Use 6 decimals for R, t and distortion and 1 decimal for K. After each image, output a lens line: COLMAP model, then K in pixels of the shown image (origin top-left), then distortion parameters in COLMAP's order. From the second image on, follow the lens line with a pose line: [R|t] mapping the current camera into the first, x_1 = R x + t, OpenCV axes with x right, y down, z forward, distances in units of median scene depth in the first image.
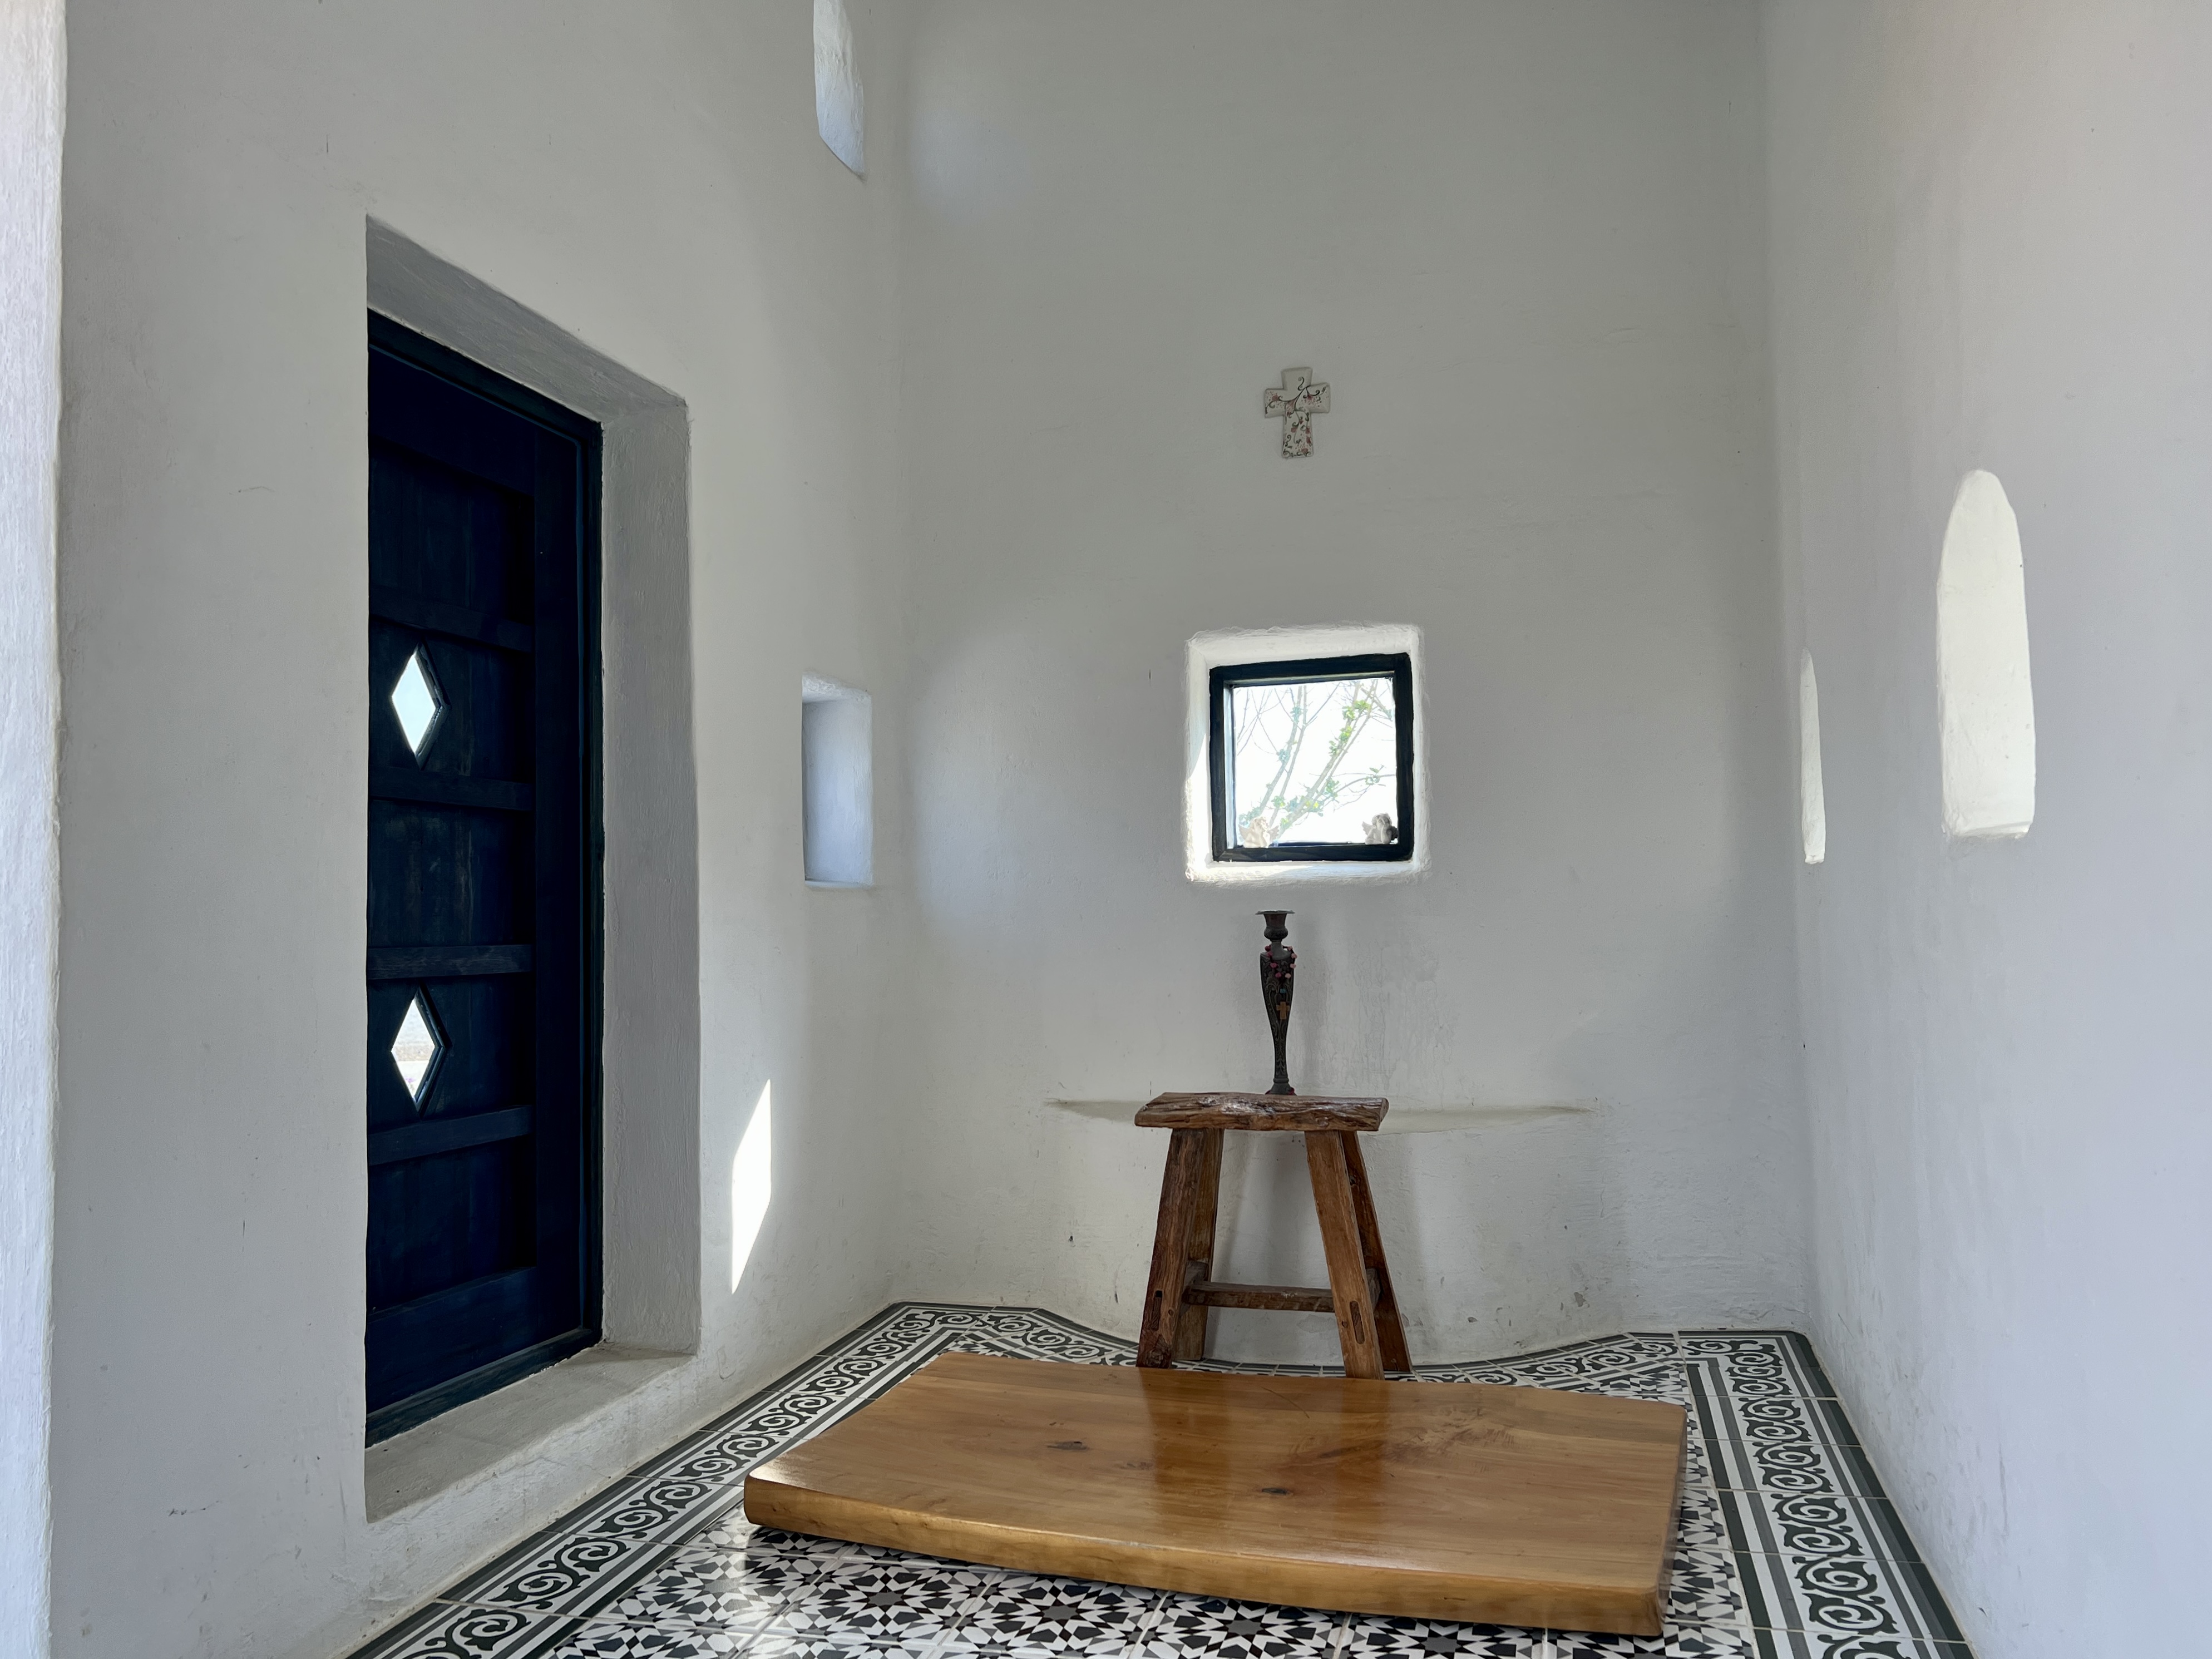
lens RADIAL K [[1753.5, 0, 1106.0], [0, 1753.5, 829.5], [0, 0, 1]] dist [0.158331, -0.225037]
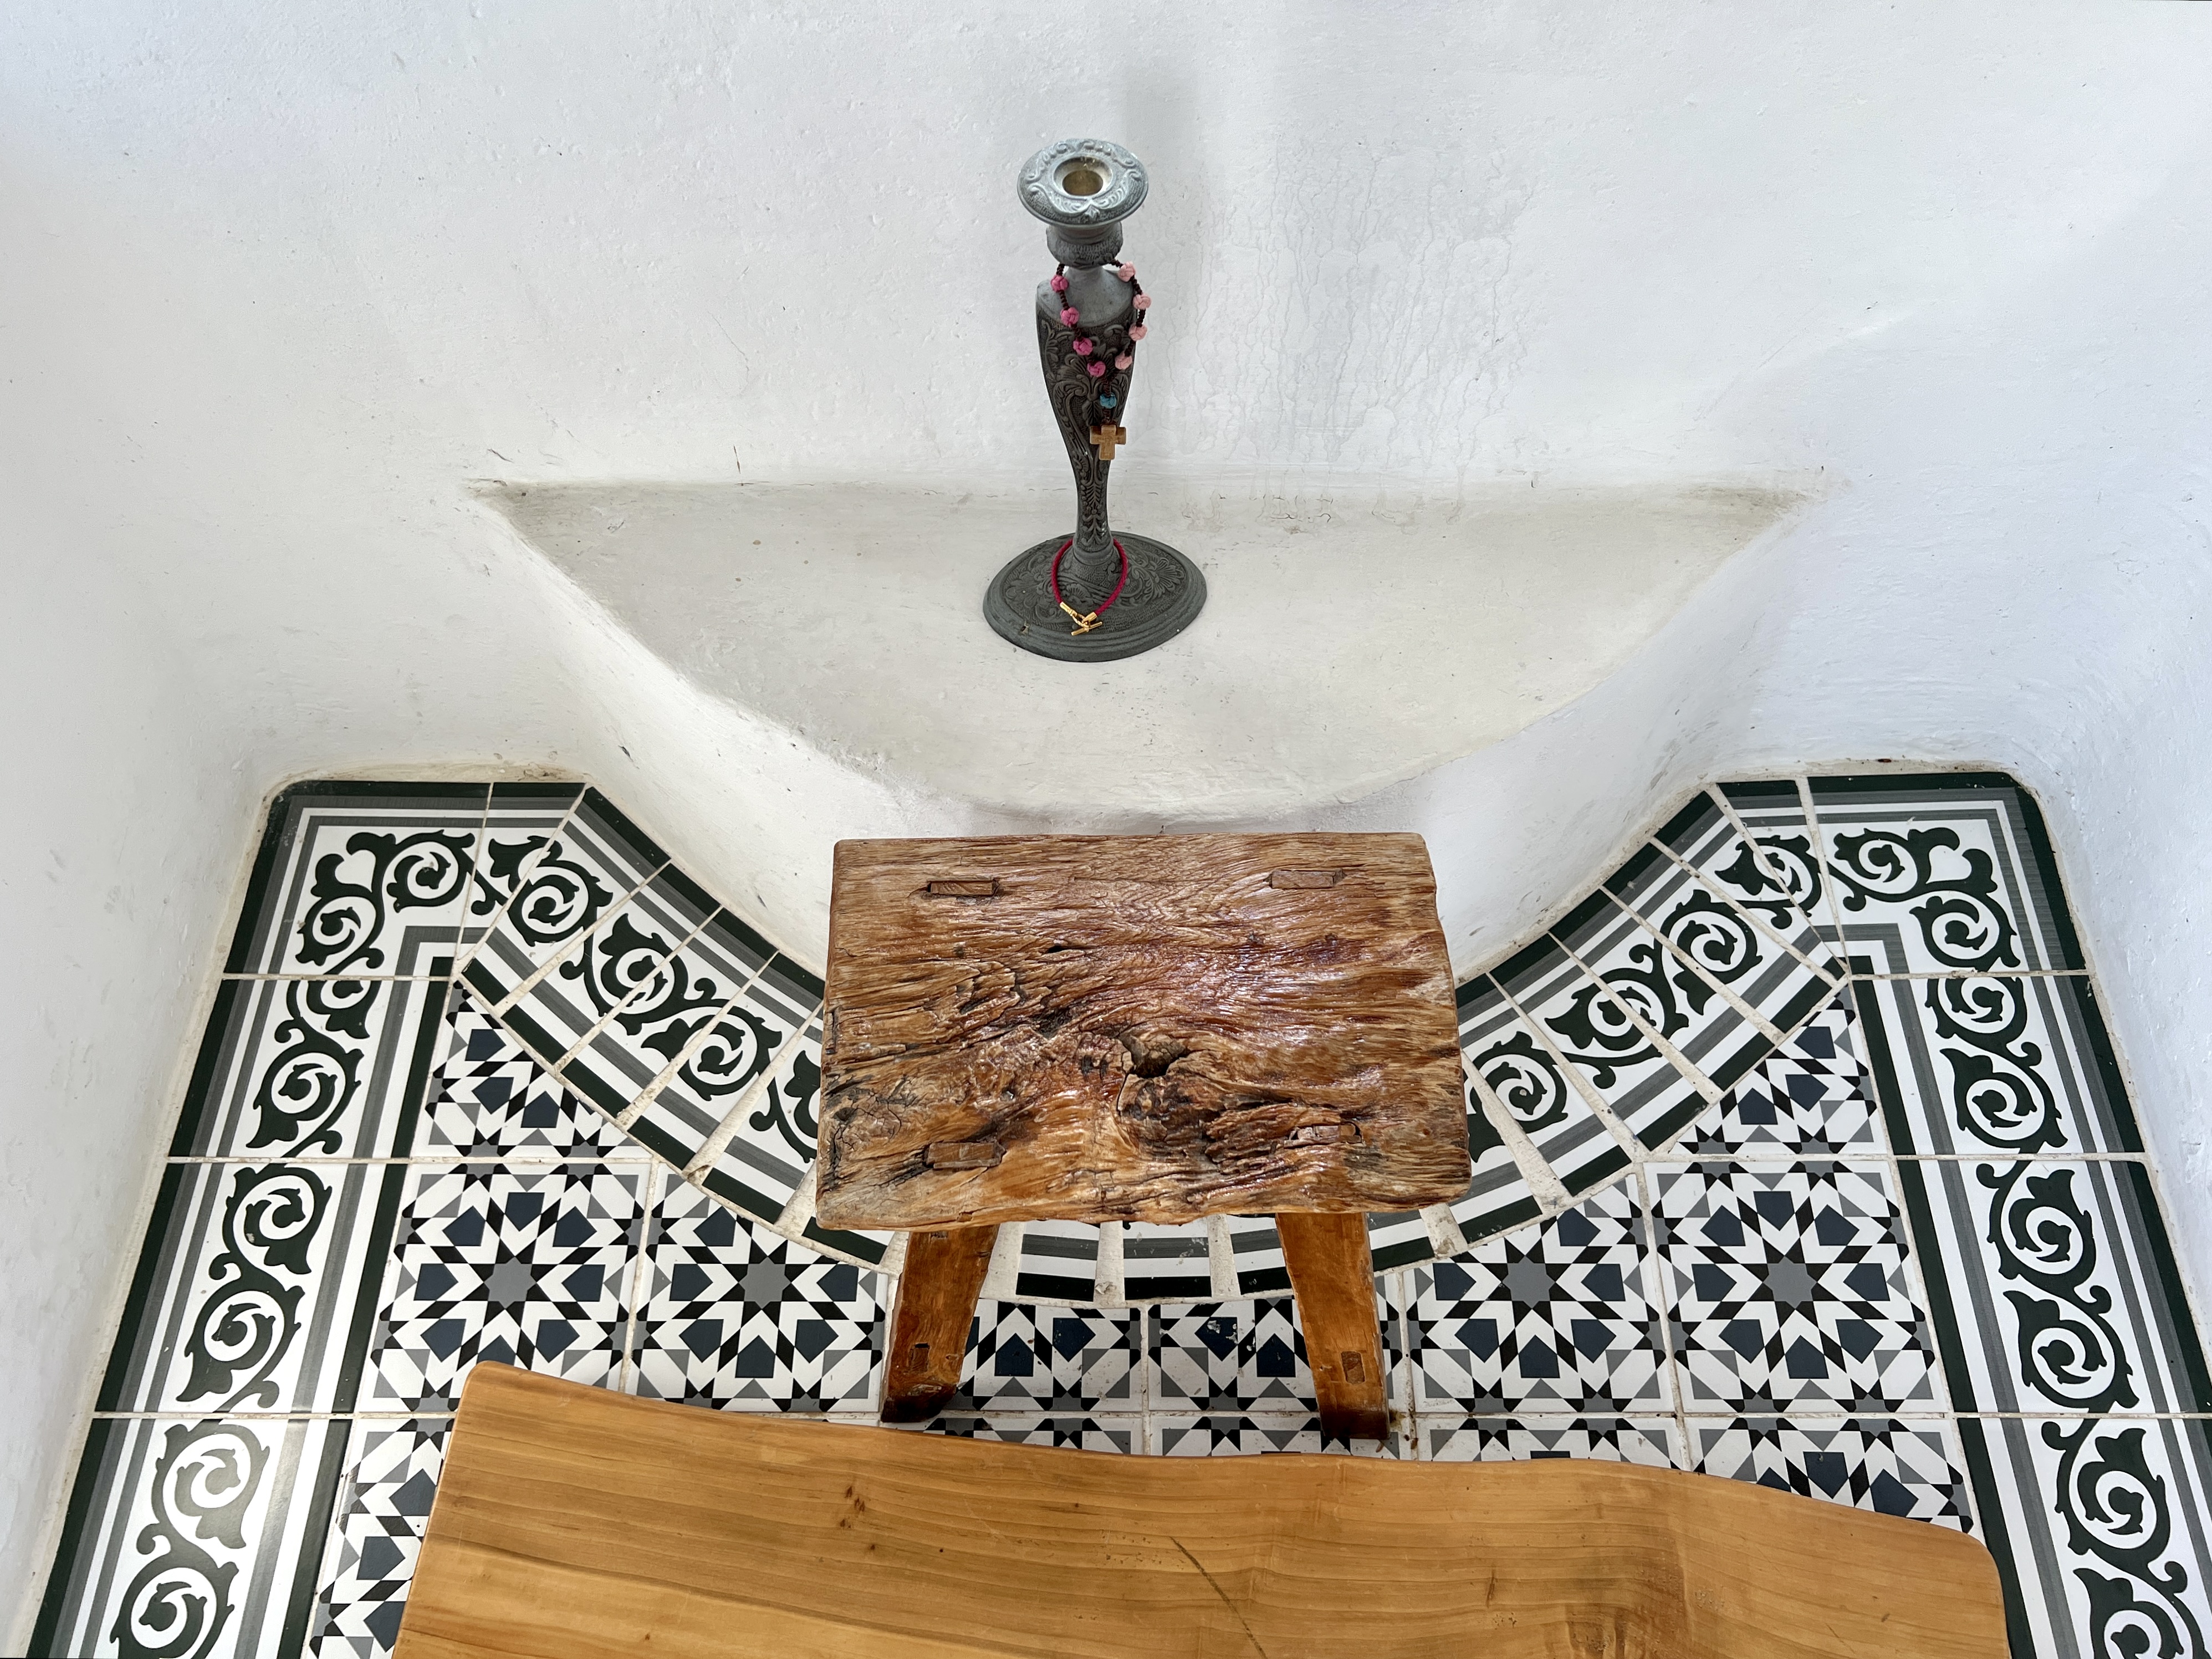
lens RADIAL K [[1932.5, 0, 1106.0], [0, 1932.5, 829.5], [0, 0, 1]] dist [0.039197, -0.022069]
pose [[0.968960, -0.198502, 0.147352, 0.023281], [-0.022792, 0.521778, 0.852777, -0.206473], [-0.246163, -0.829665, 0.501058, 0.735974]]
